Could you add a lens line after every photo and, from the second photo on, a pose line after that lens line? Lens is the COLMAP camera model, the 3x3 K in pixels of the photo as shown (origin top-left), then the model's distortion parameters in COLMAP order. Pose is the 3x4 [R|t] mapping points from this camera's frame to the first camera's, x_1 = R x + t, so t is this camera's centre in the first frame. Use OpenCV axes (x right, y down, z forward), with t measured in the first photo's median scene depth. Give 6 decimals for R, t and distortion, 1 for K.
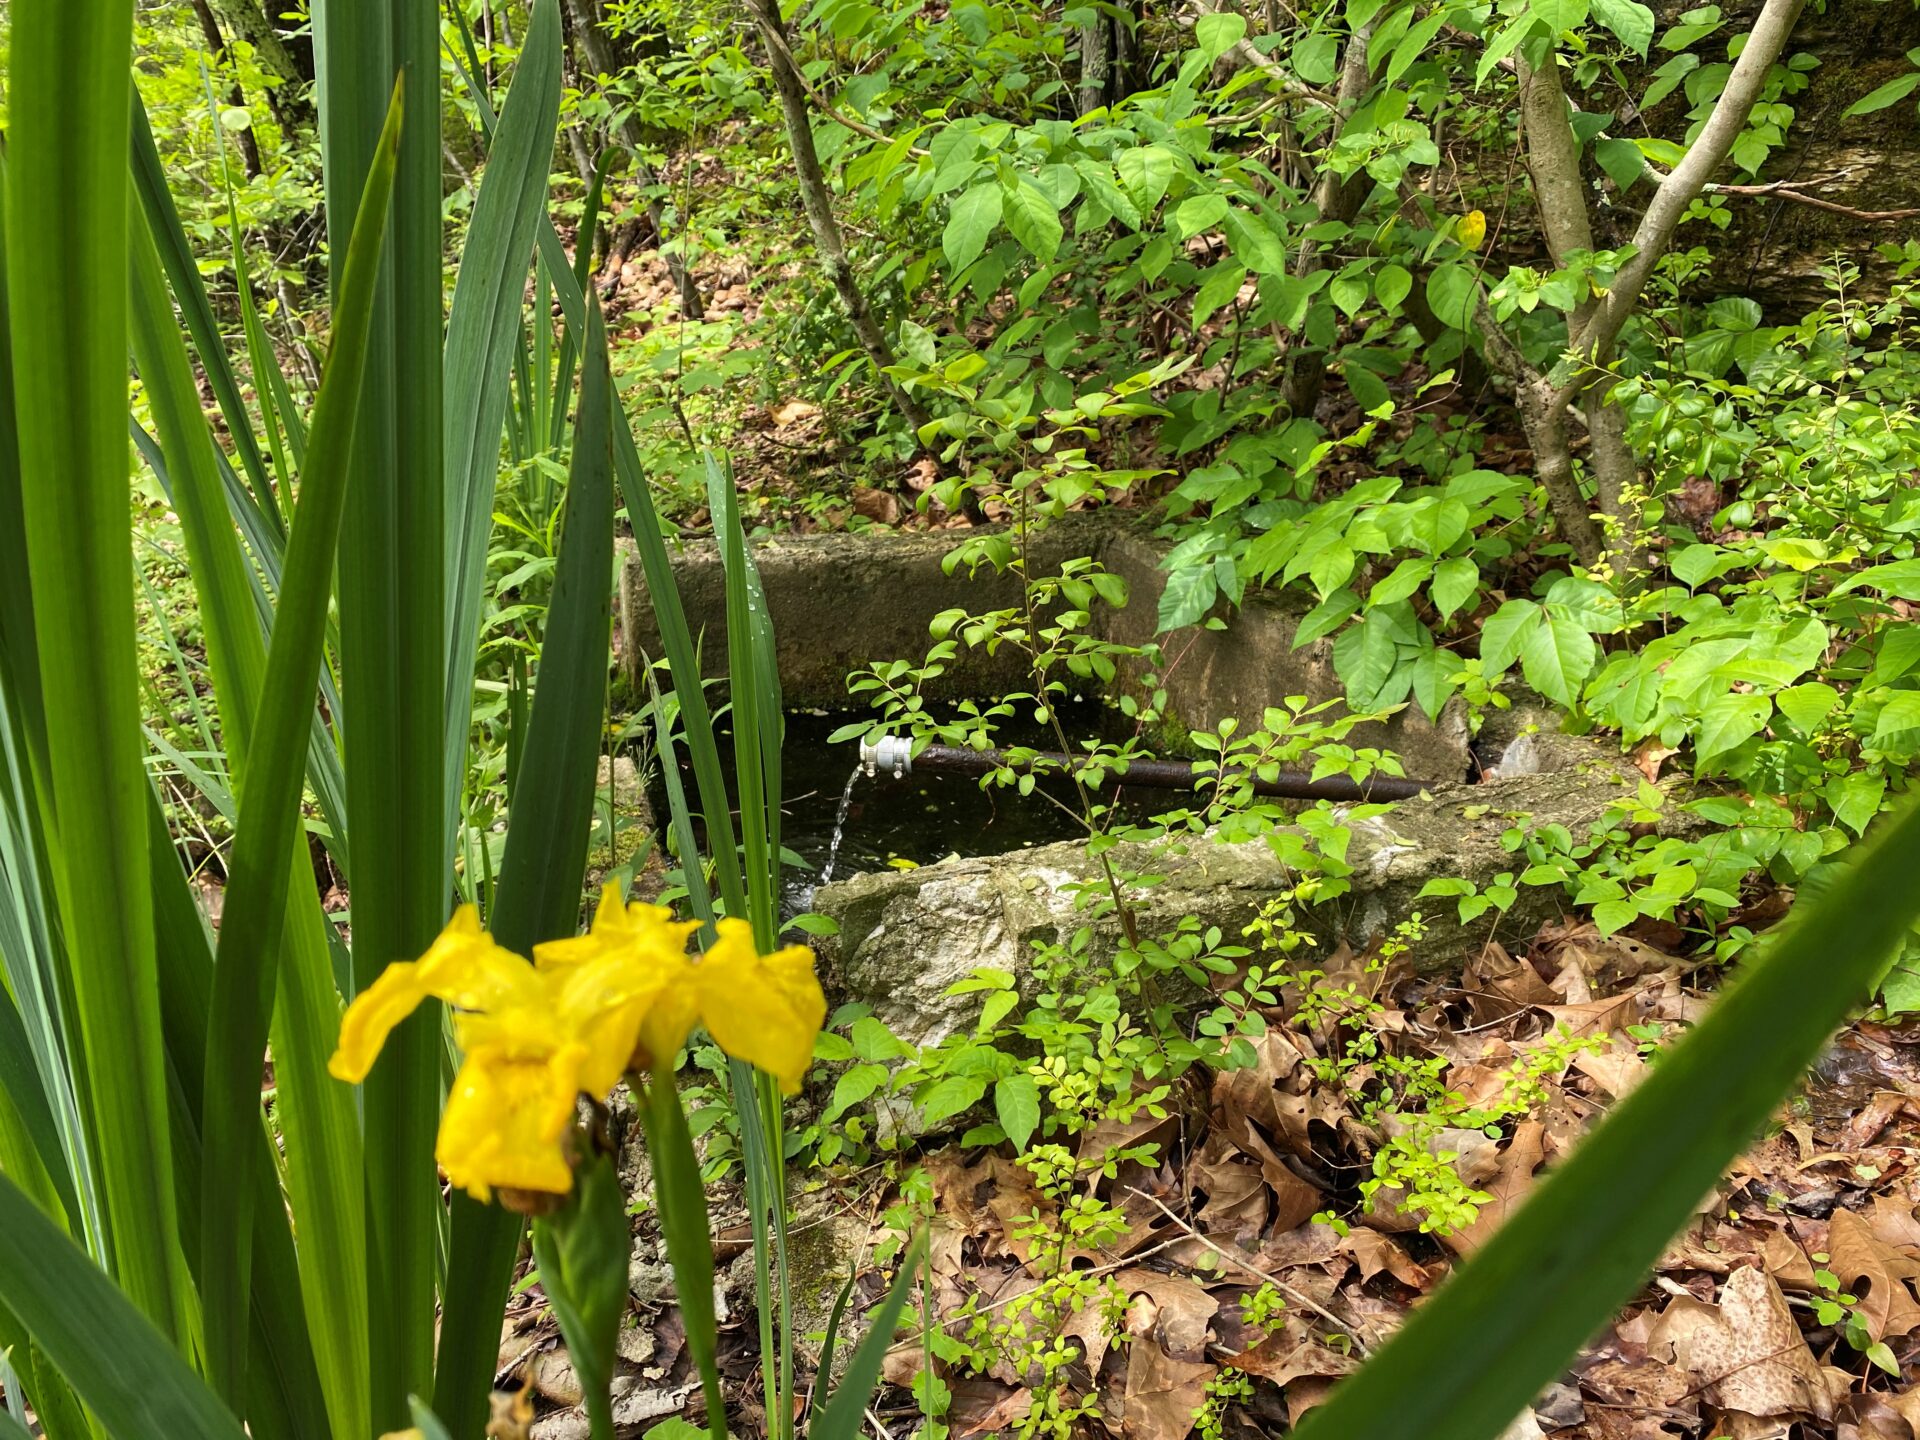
lens RADIAL K [[1439.9, 0, 960.9], [0, 1439.9, 713.5], [0, 0, 1]] dist [0.054039, -0.021210]
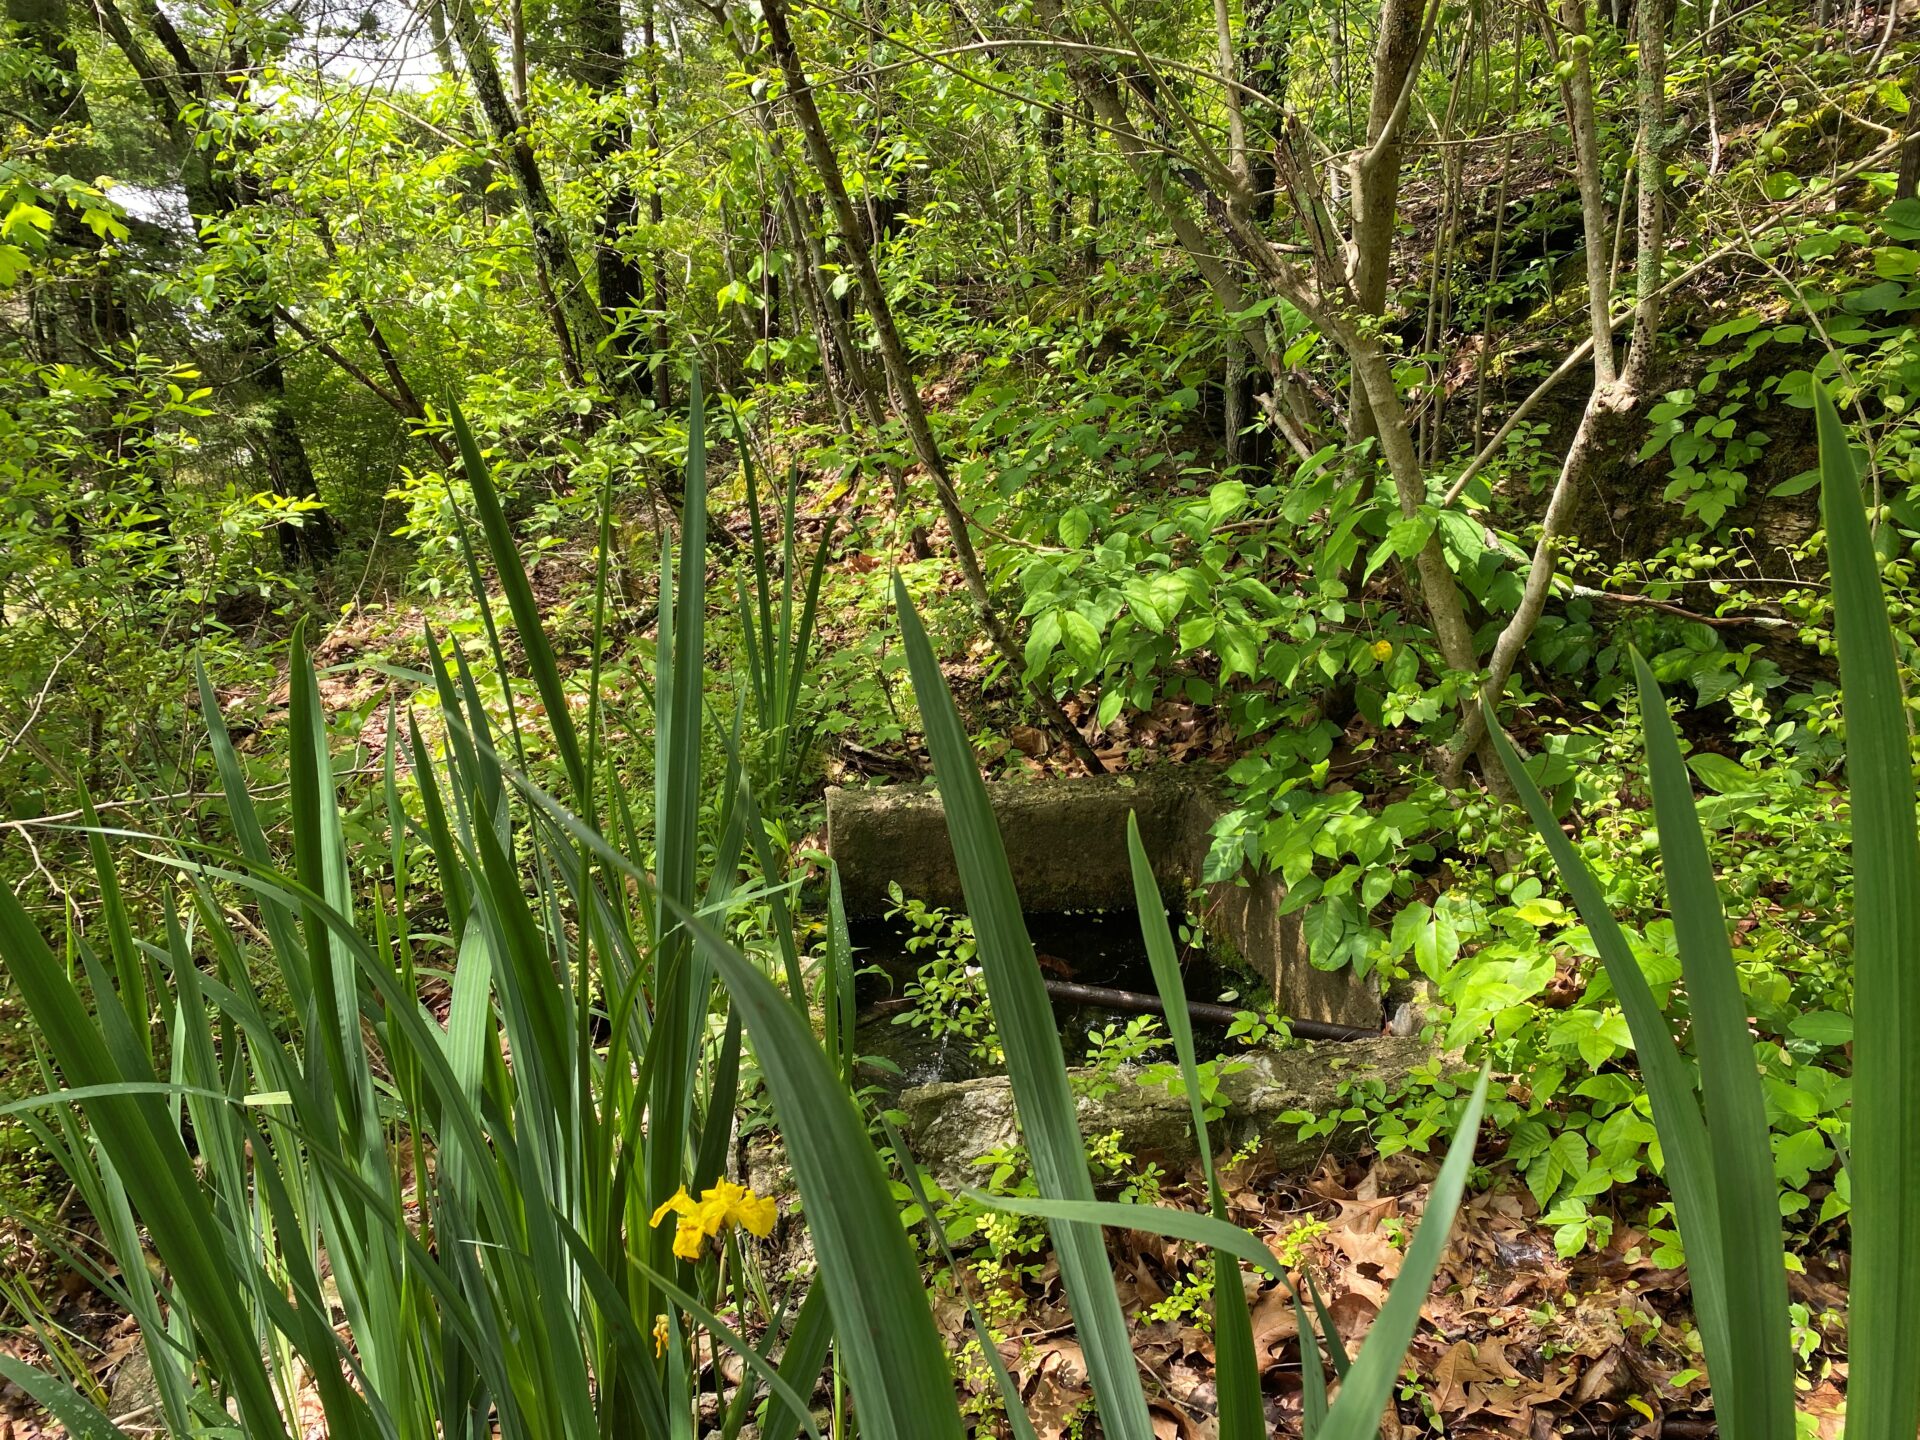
lens RADIAL K [[1439.9, 0, 953.0], [0, 1439.9, 723.2], [0, 0, 1]] dist [0.054039, -0.021210]
pose [[0.983696, 0.022660, -0.178405, 0.245166], [-0.032747, 0.998015, -0.053801, -0.214983], [0.176832, 0.058766, 0.982485, -0.653942]]
